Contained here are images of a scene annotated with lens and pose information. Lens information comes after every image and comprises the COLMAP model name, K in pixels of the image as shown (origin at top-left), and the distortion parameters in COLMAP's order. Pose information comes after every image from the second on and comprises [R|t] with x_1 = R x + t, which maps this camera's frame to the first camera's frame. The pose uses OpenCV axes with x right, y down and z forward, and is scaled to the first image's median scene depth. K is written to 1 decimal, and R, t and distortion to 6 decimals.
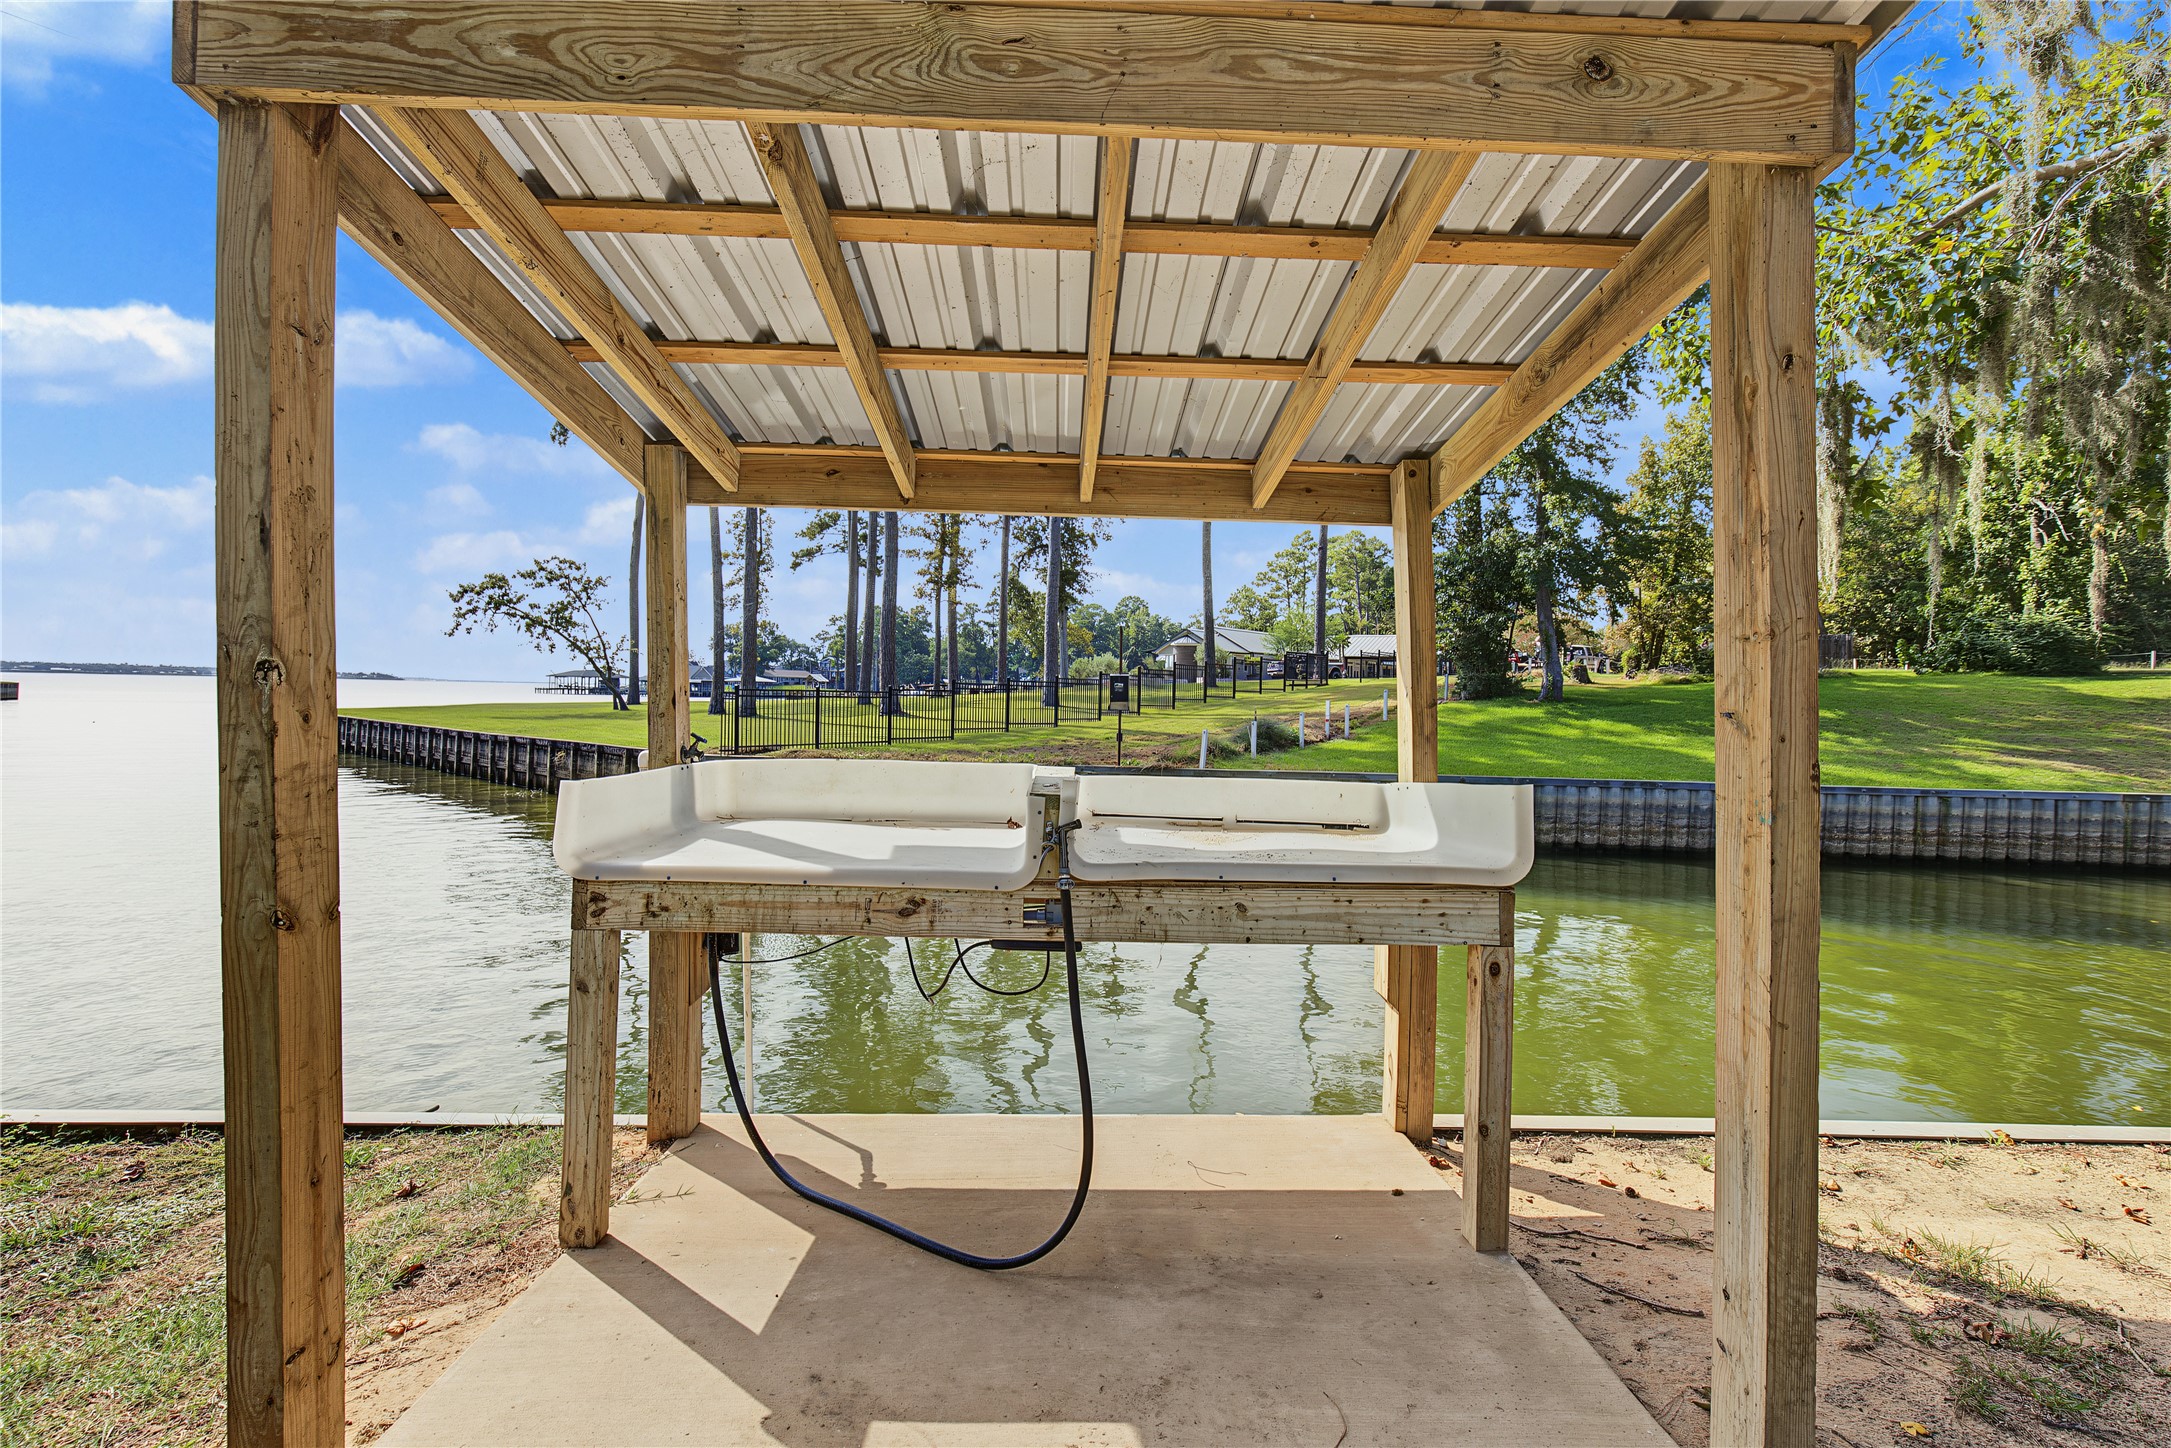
lens RADIAL K [[978.5, 0, 1105.2], [0, 978.5, 715.8], [0, 0, 1]] dist [0.003315, 0.000969]
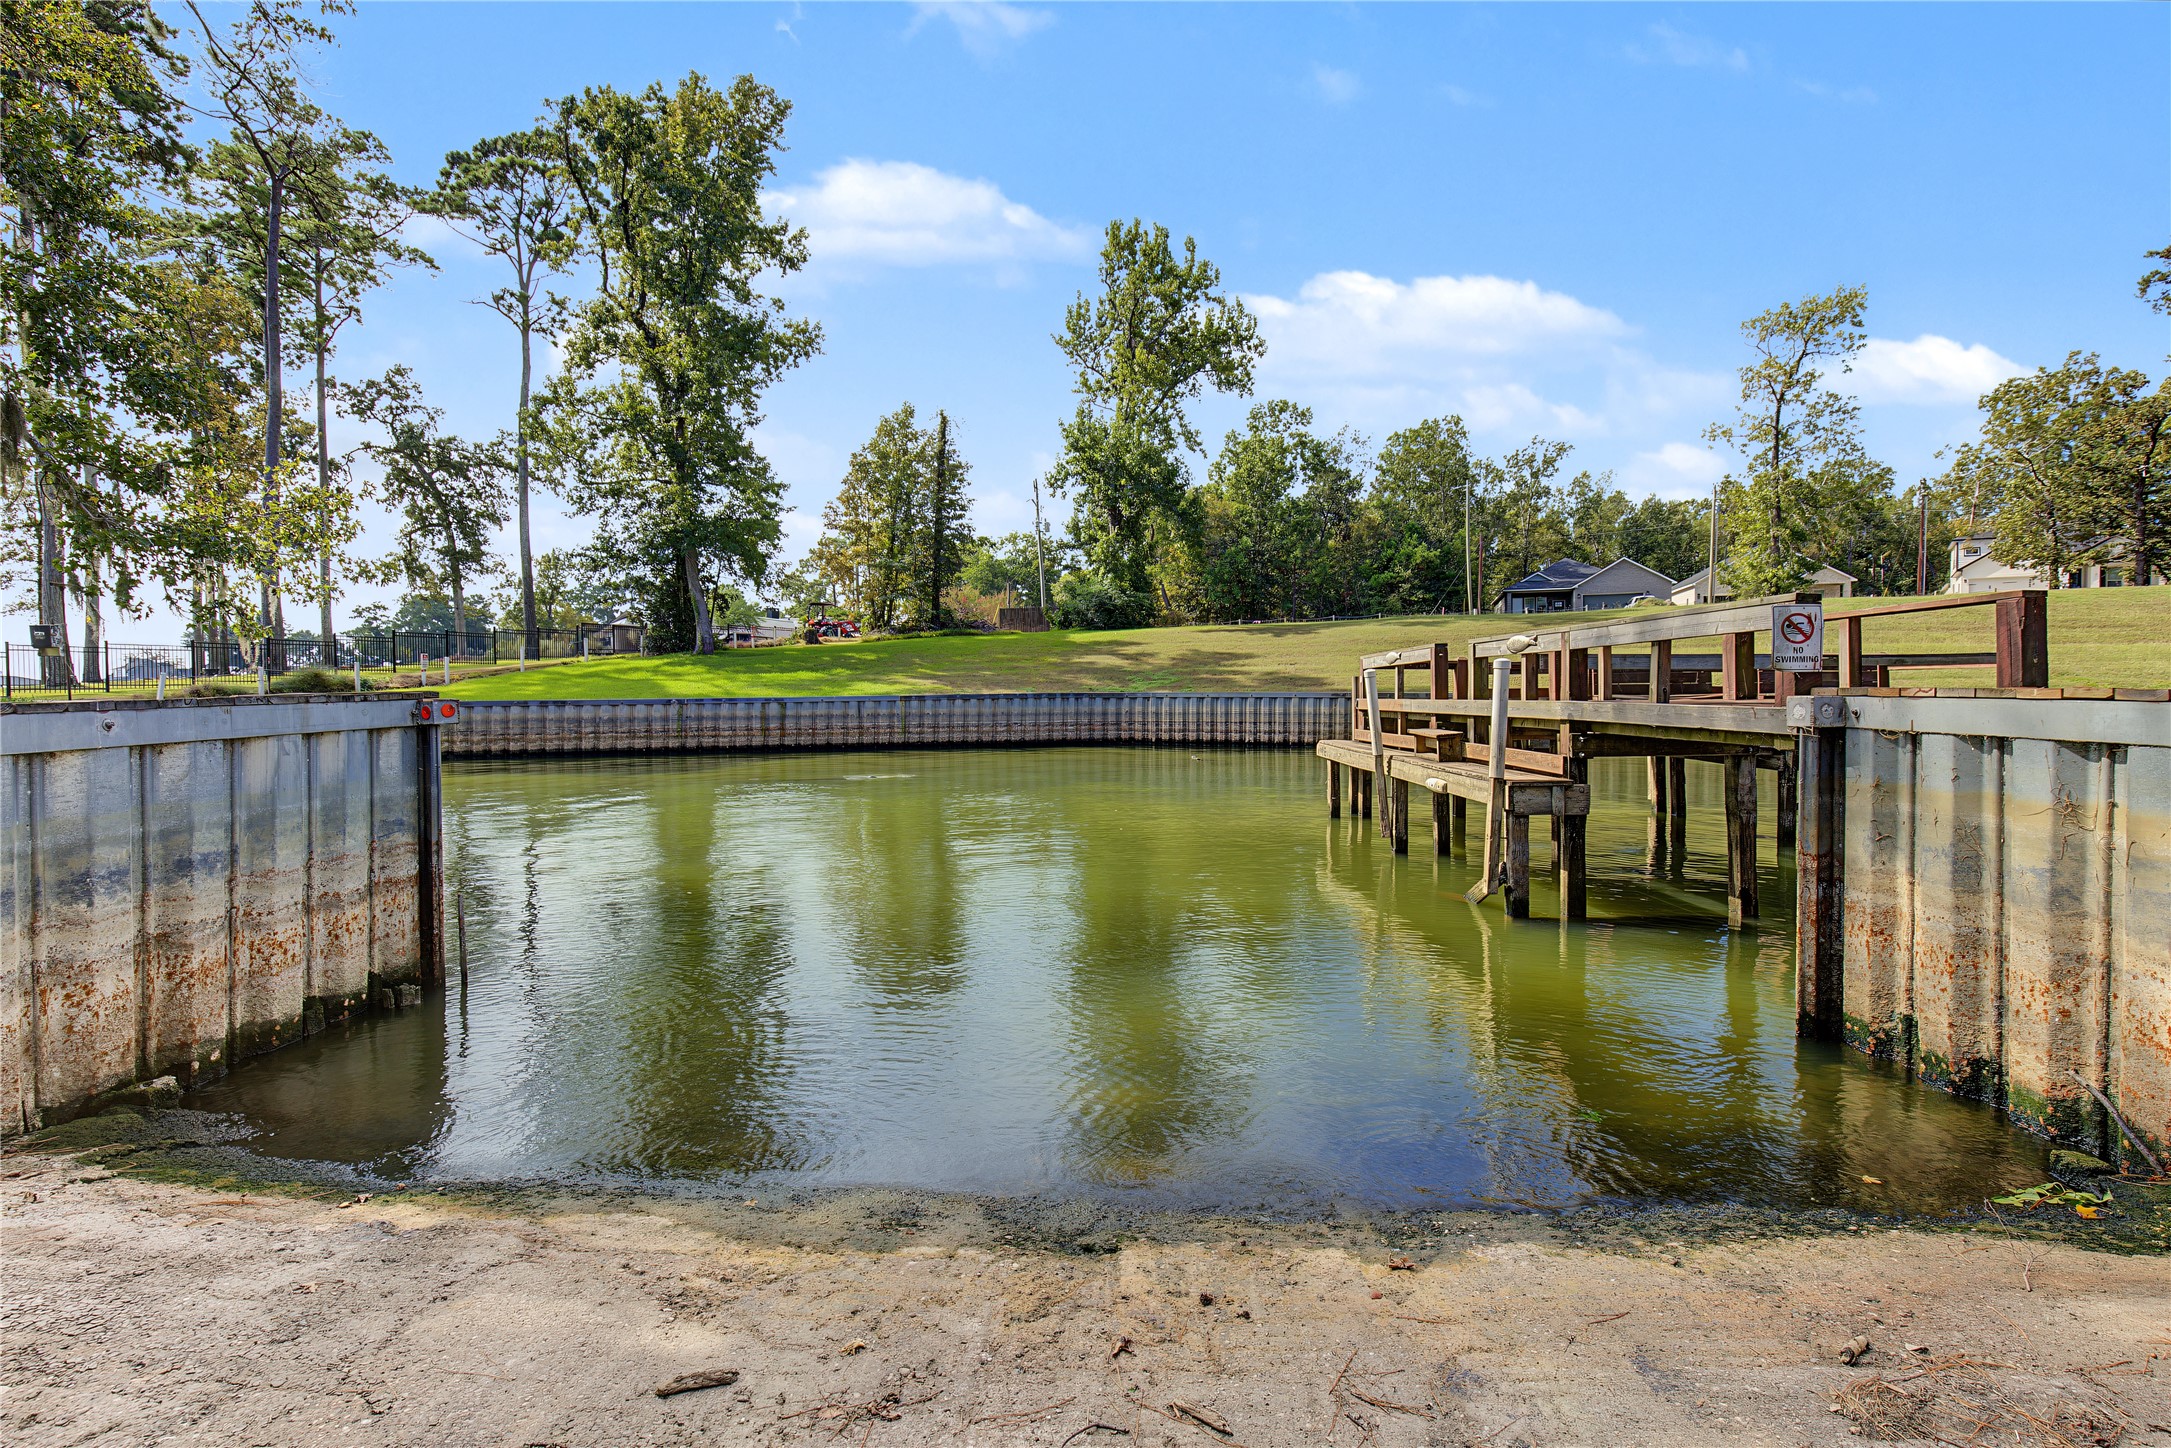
lens RADIAL K [[991.9, 0, 1094.5], [0, 991.9, 714.2], [0, 0, 1]] dist [-0.012649, 0.004711]
pose [[0.941622, -0.040594, 0.334215, 0.747984], [0.038593, 0.999175, 0.012628, 0.092214], [-0.334452, 0.001007, 0.942412, -0.472649]]
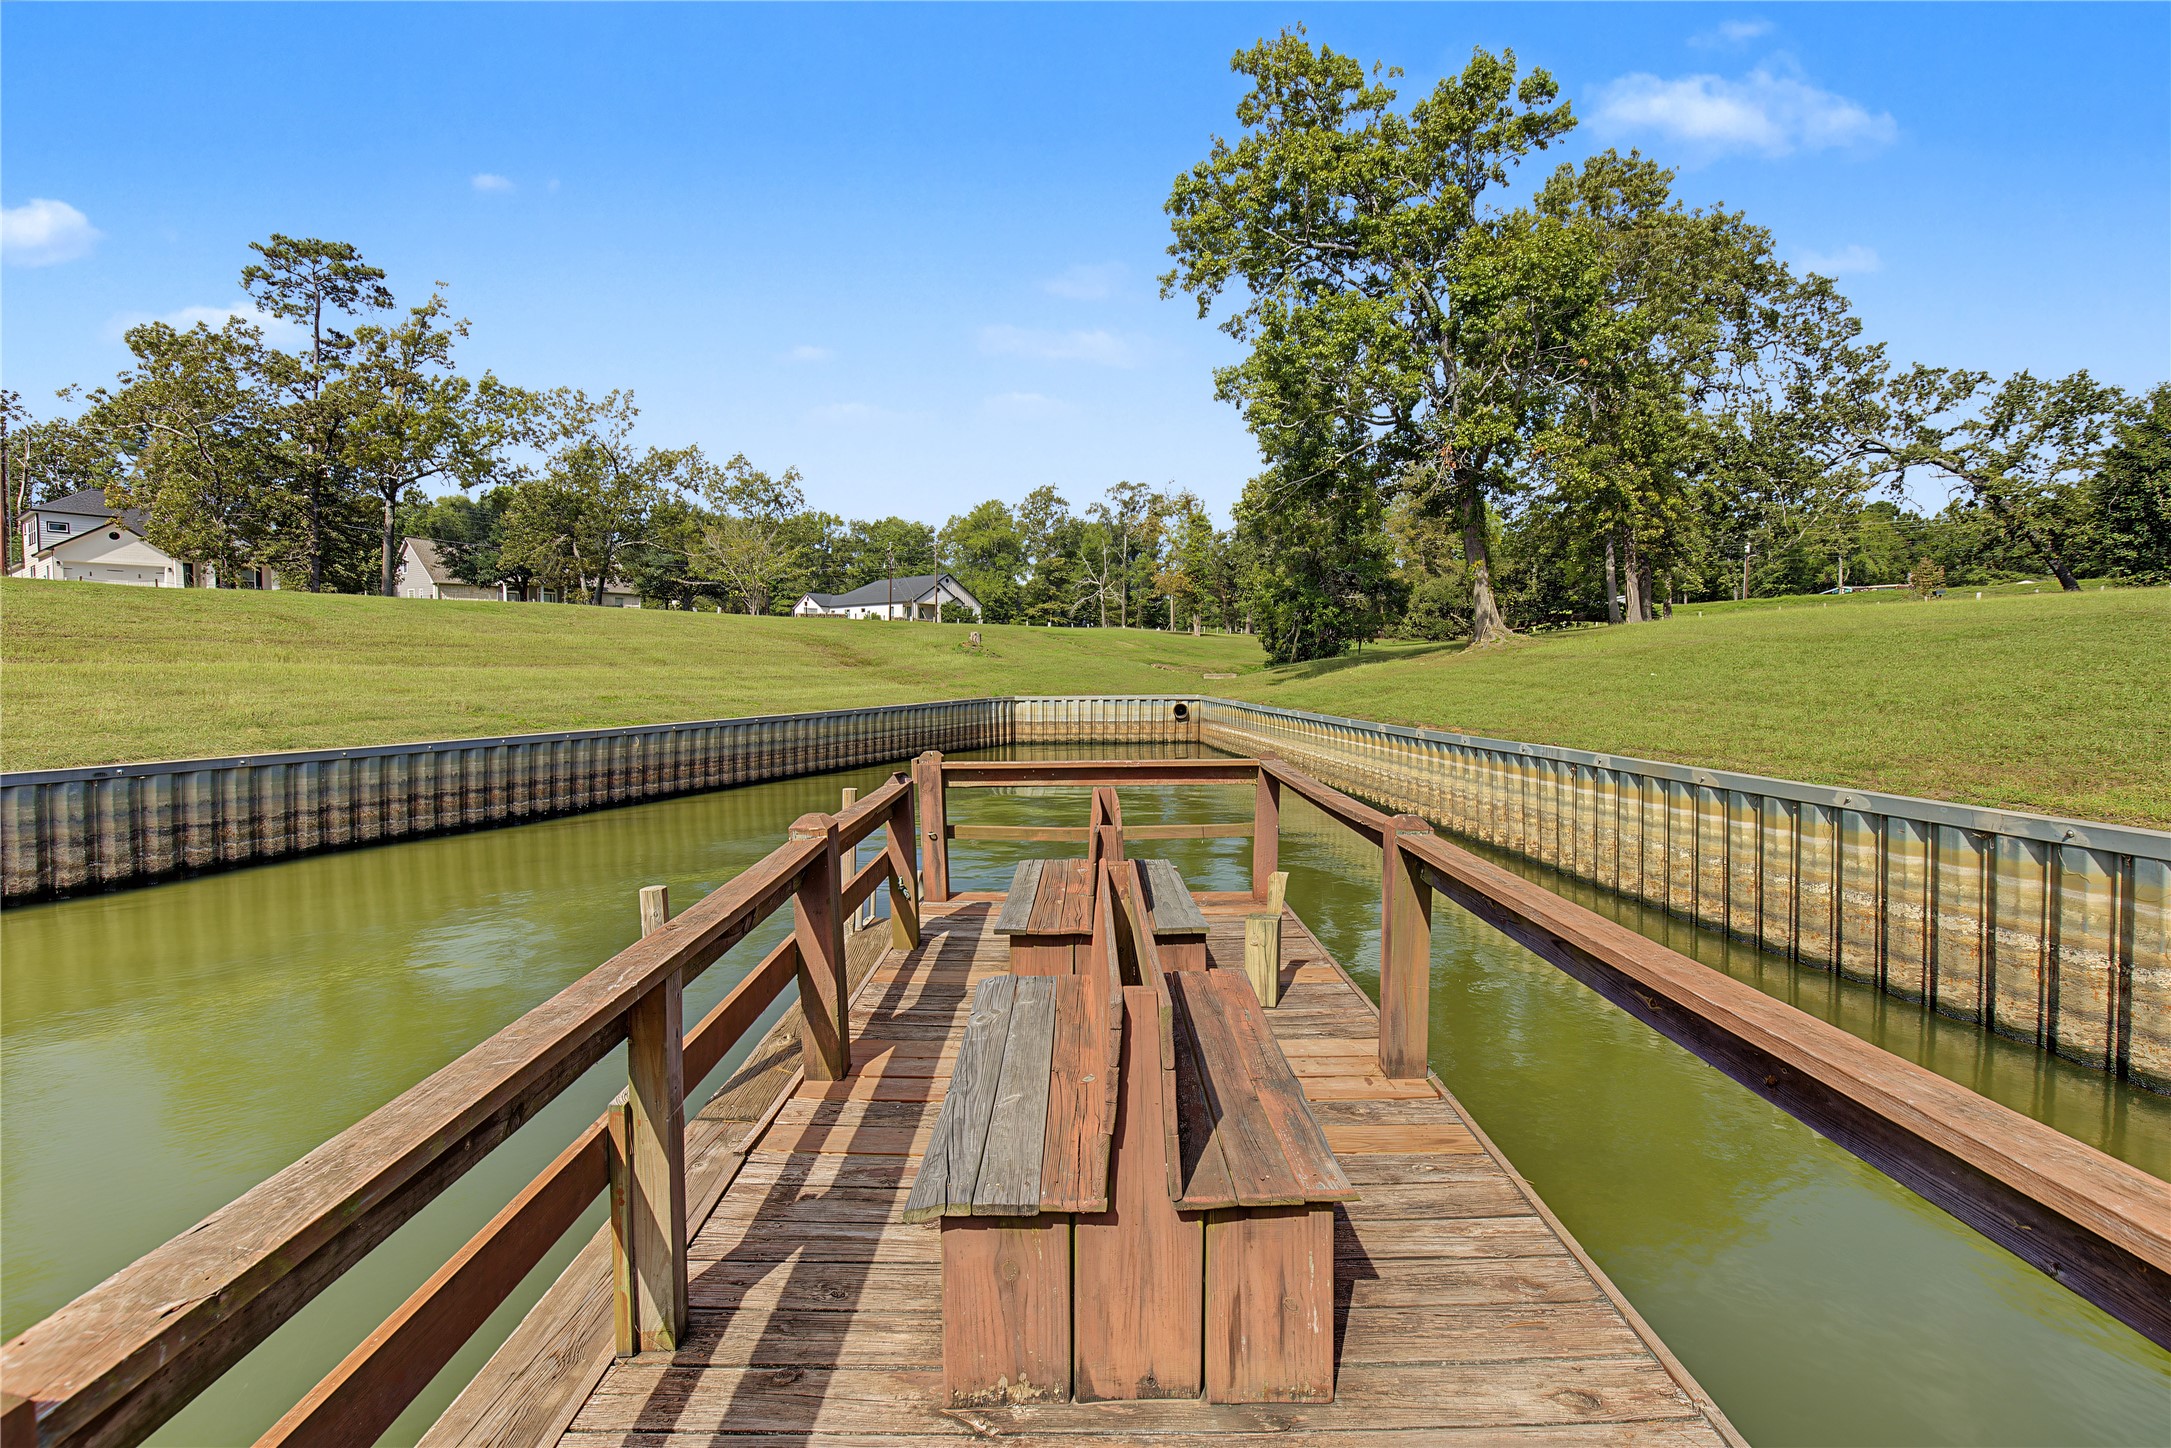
lens RADIAL K [[988.3, 0, 1103.0], [0, 988.3, 716.7], [0, 0, 1]] dist [0.001692, 0.000645]
pose [[-0.346522, -0.071380, 0.935322, 1.133047], [0.018836, 0.996370, 0.083017, 0.044685], [-0.937853, 0.046385, -0.343920, 0.009074]]
